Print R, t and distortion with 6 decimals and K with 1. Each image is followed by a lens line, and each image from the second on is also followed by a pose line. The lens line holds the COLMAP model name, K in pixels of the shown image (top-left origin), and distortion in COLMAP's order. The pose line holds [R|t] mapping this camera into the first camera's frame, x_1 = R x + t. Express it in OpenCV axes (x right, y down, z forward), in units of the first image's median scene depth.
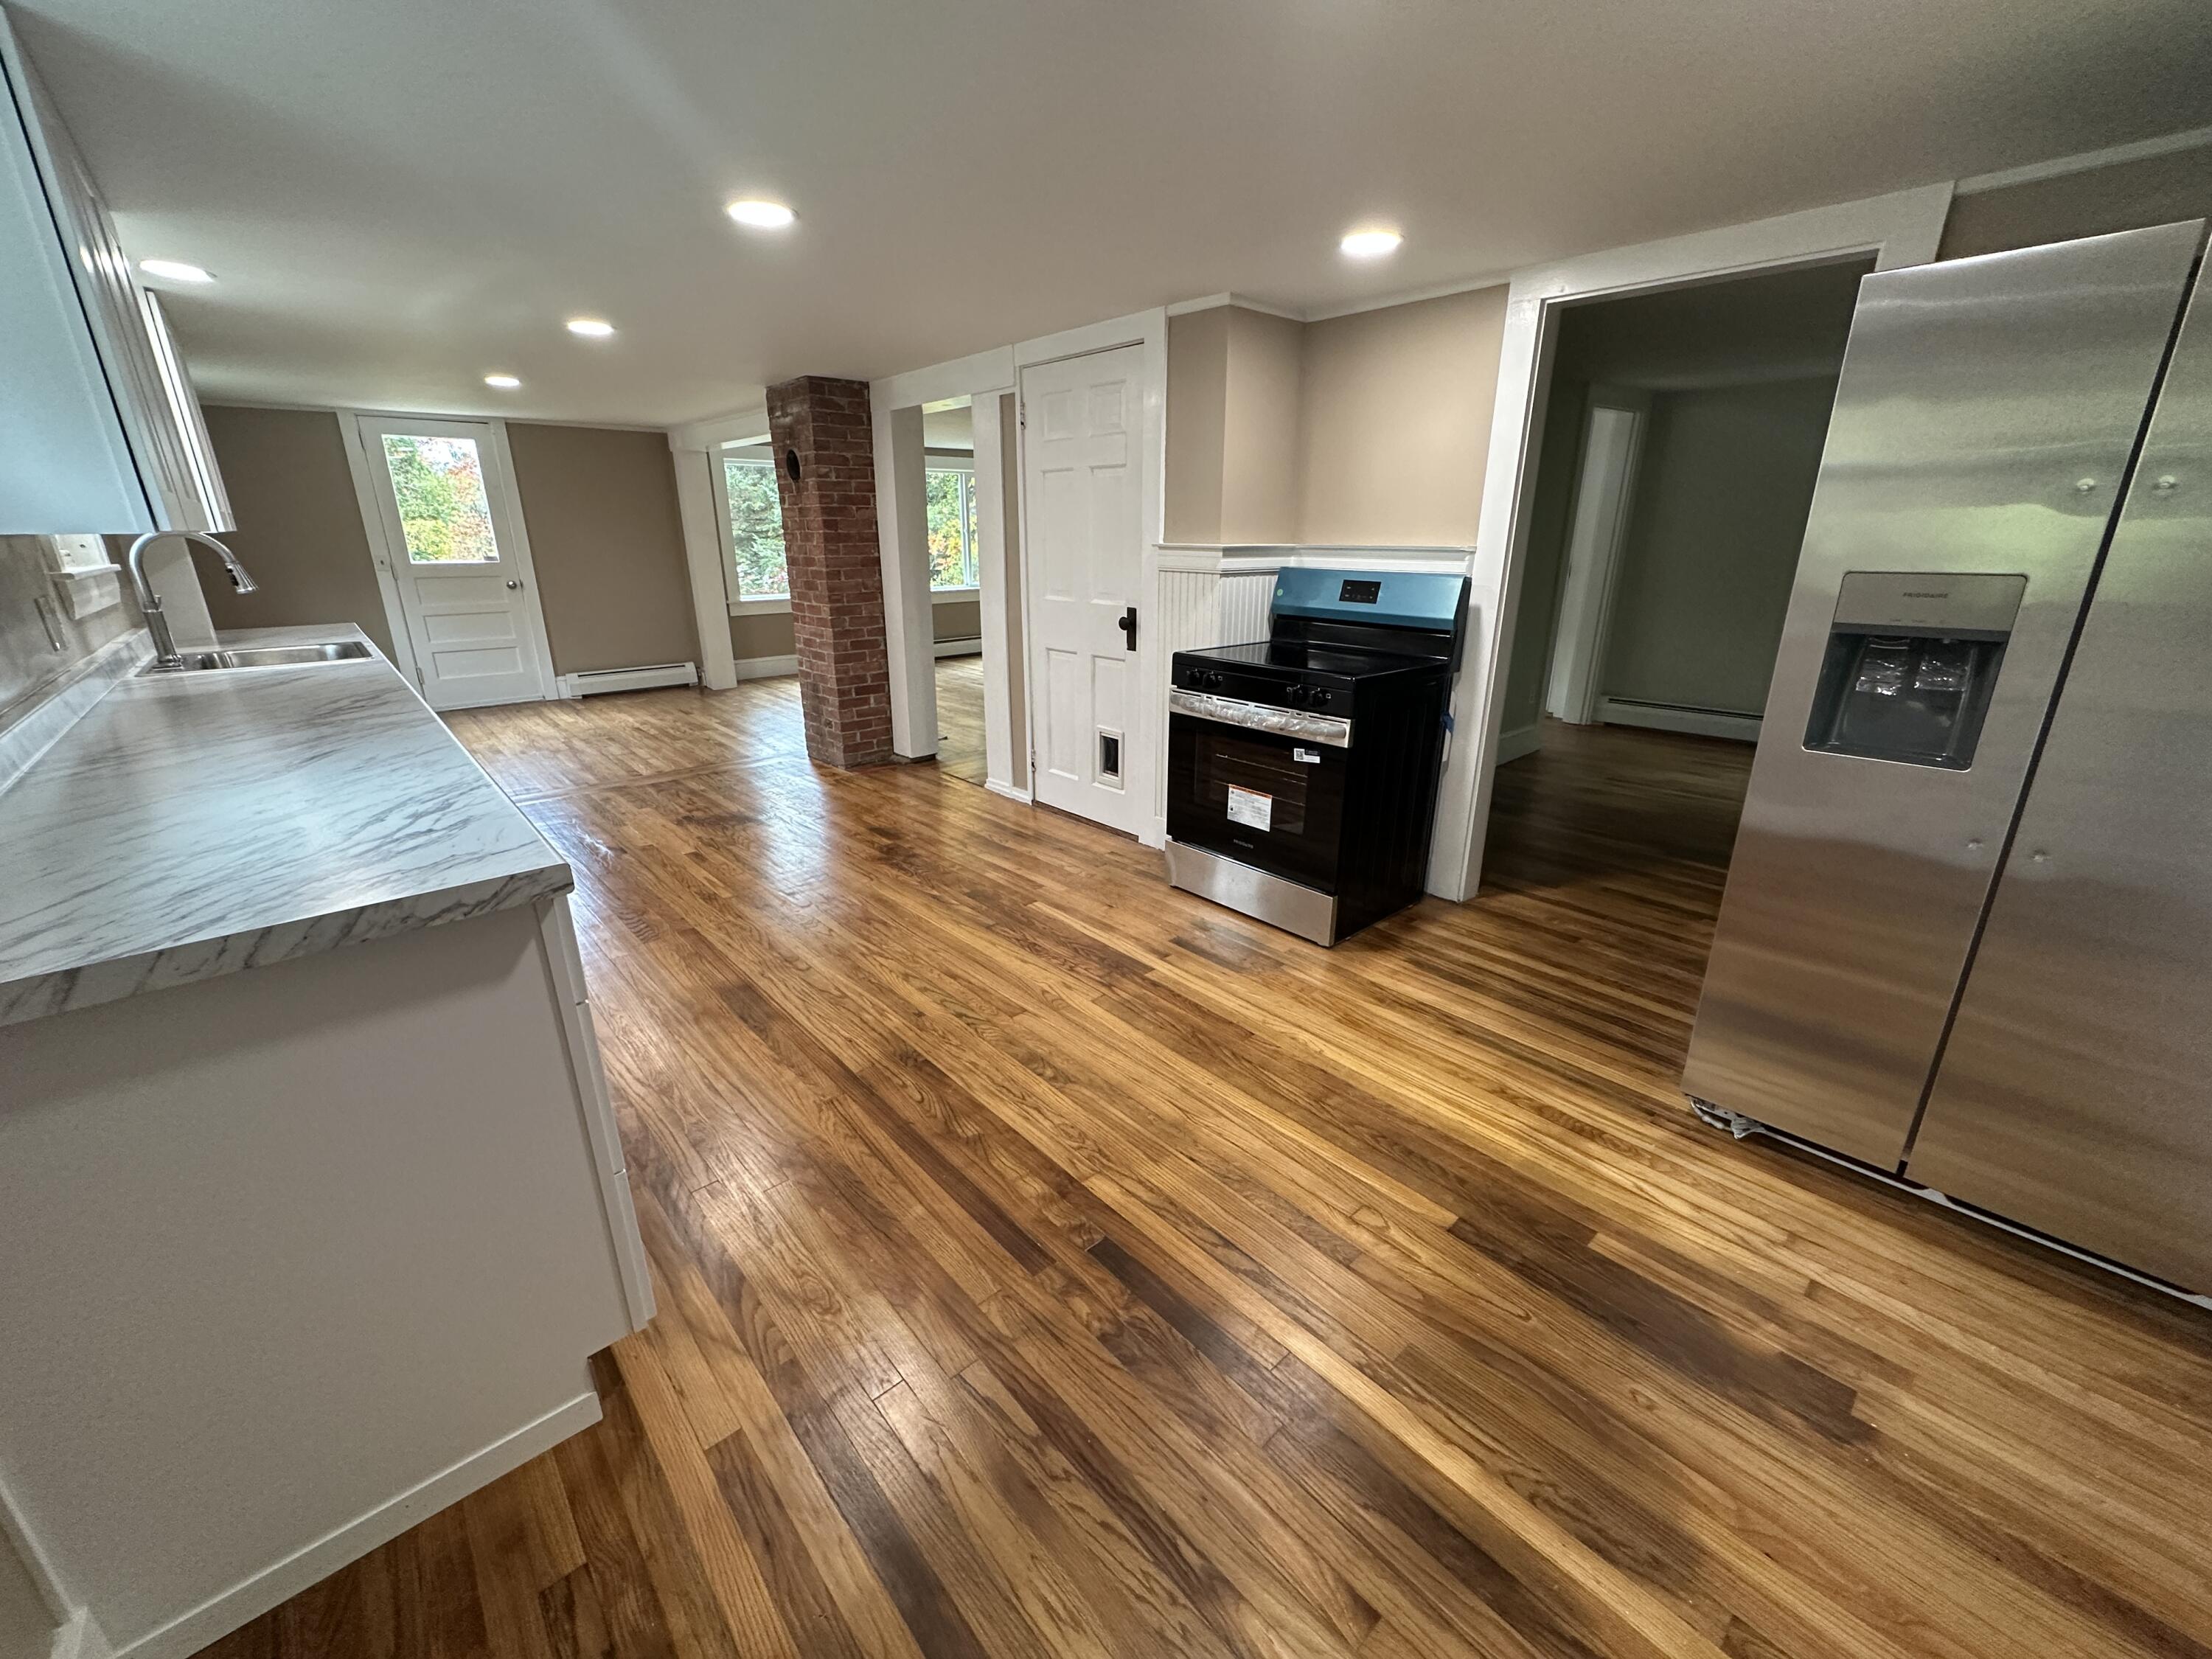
lens RADIAL K [[880.3, 0, 1106.0], [0, 880.3, 829.5], [0, 0, 1]] dist [-0.002674, 0.000280]
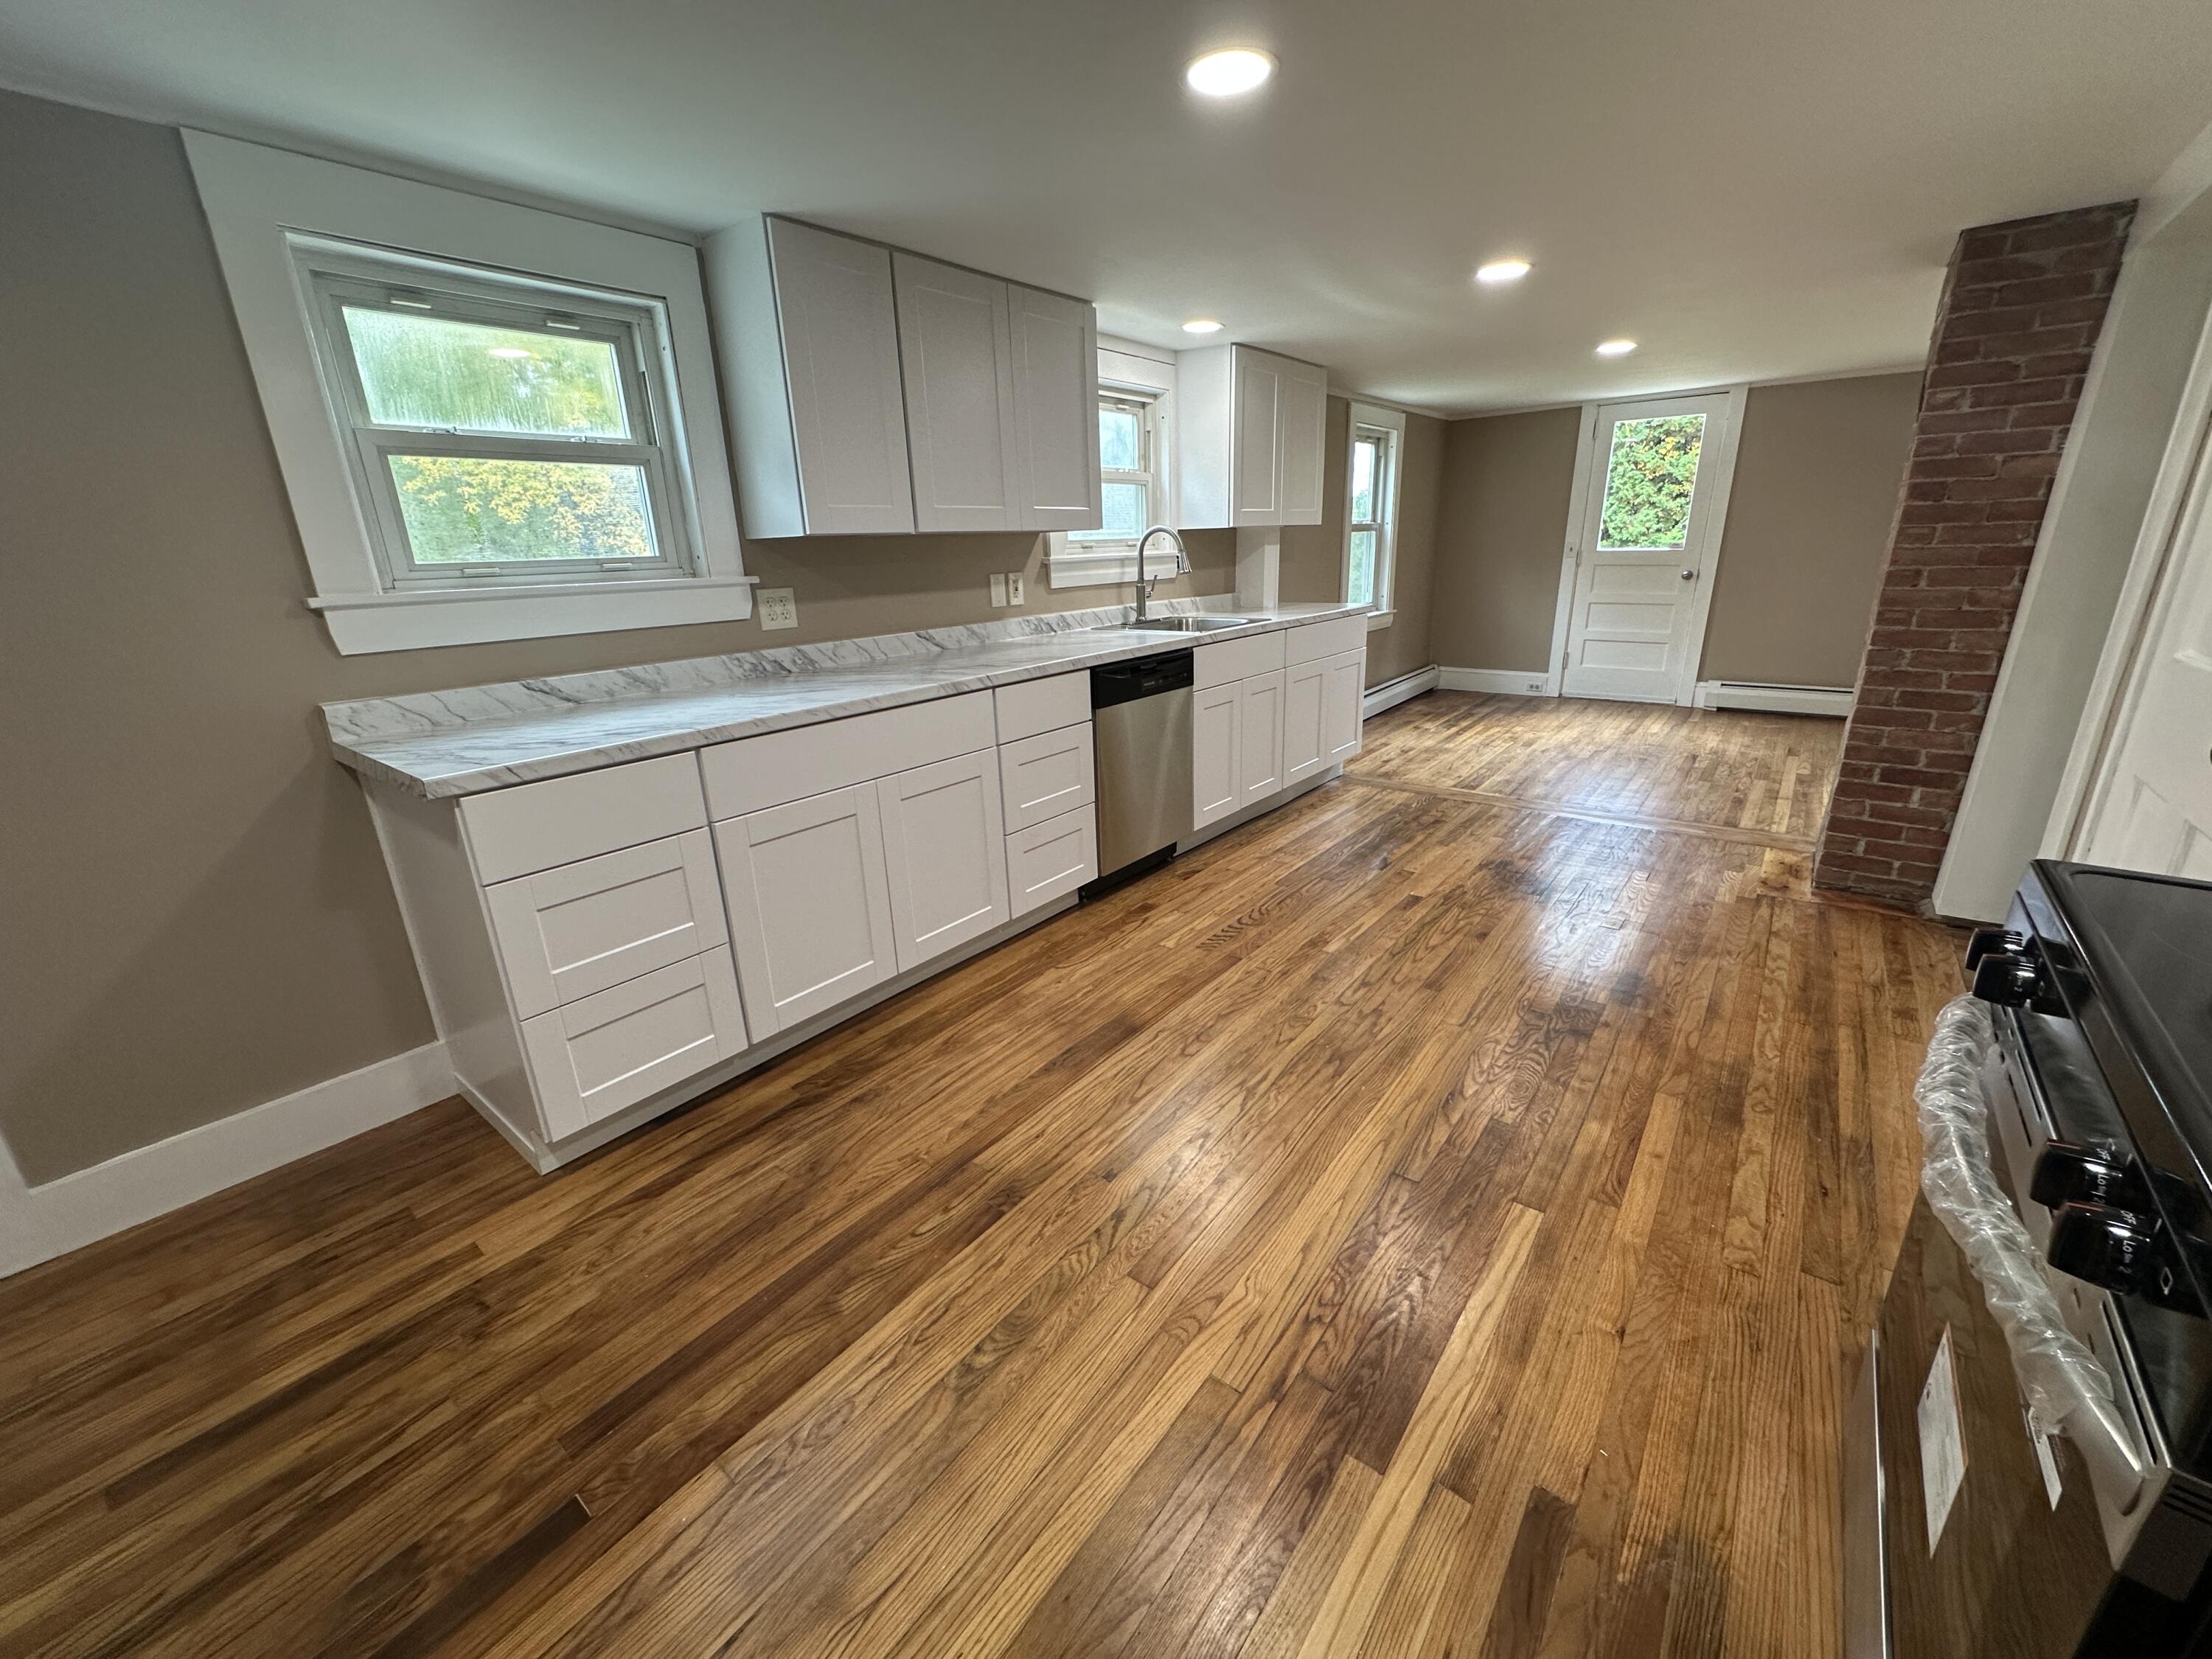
lens RADIAL K [[880.3, 0, 1106.0], [0, 880.3, 829.5], [0, 0, 1]] dist [-0.002674, 0.000280]
pose [[0.169718, 0.304890, -0.937143, 0.322905], [-0.288137, 0.924737, 0.248672, -0.199409], [0.942429, 0.227822, 0.244795, 0.619659]]
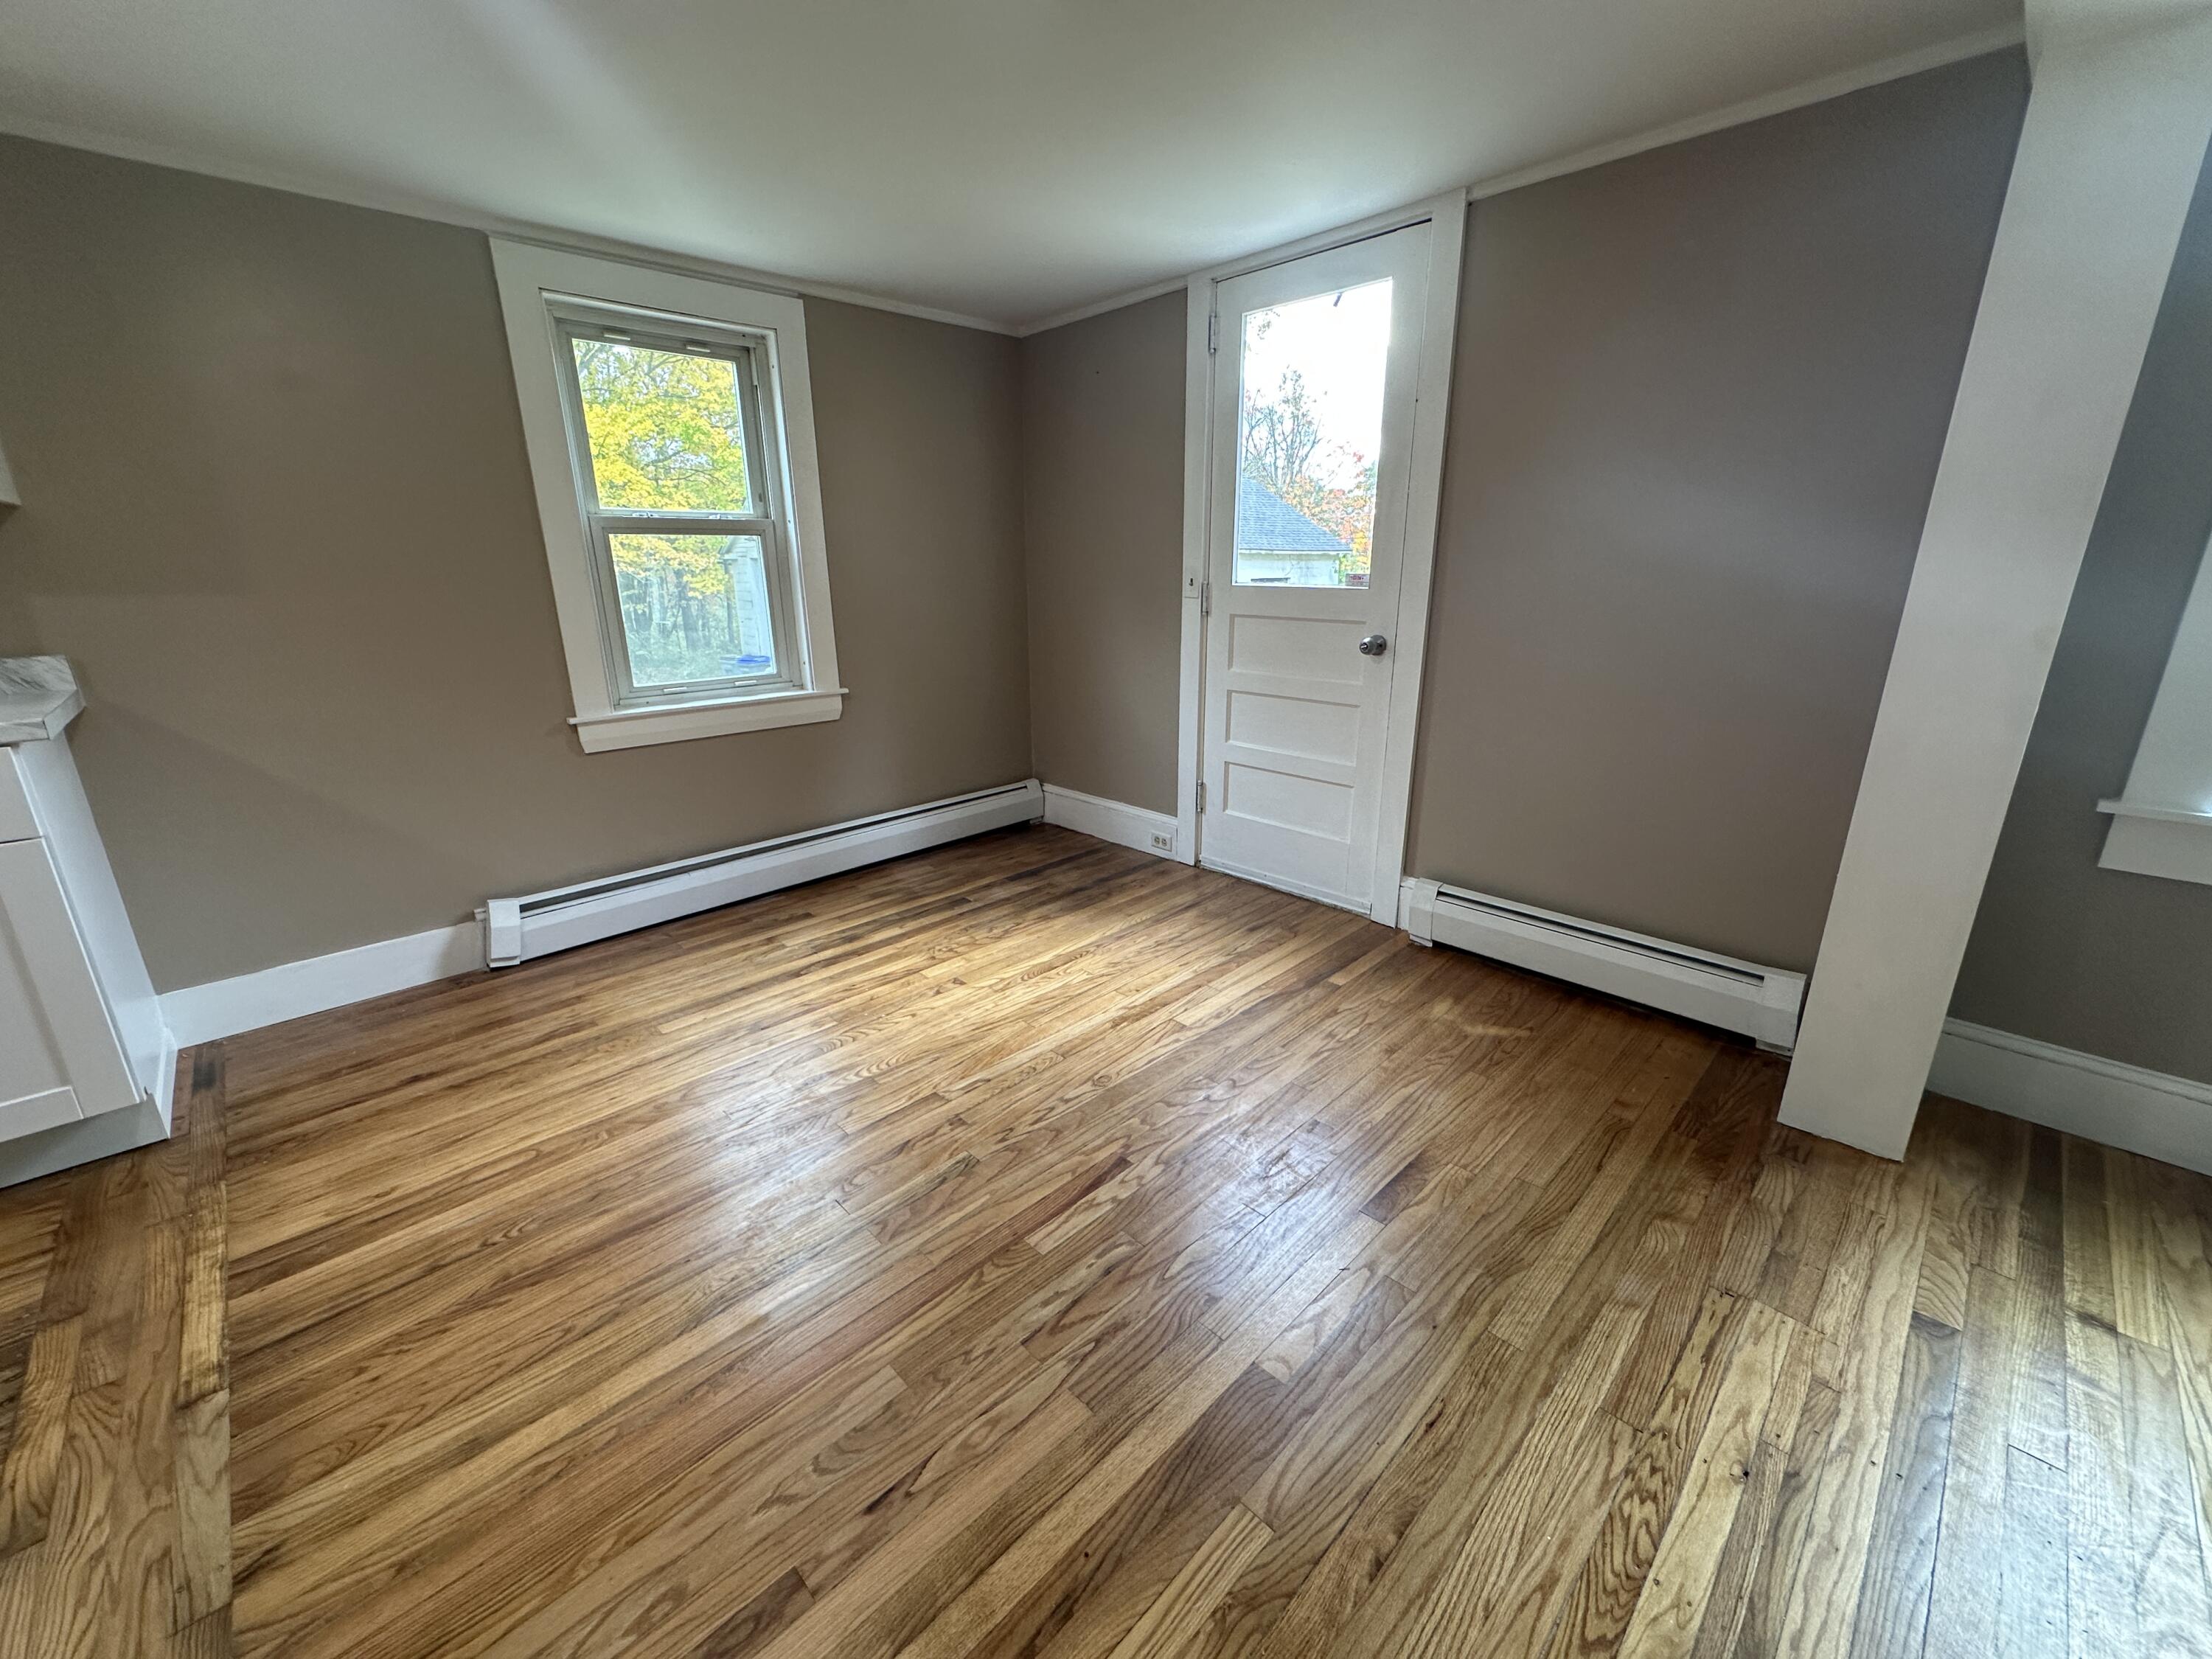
lens RADIAL K [[880.3, 0, 1106.0], [0, 880.3, 829.5], [0, 0, 1]] dist [-0.002674, 0.000280]
pose [[0.038261, 0.288335, -0.956765, -0.590201], [-0.314905, 0.912159, 0.262299, -0.593558], [0.948352, 0.291254, 0.125698, 1.898426]]
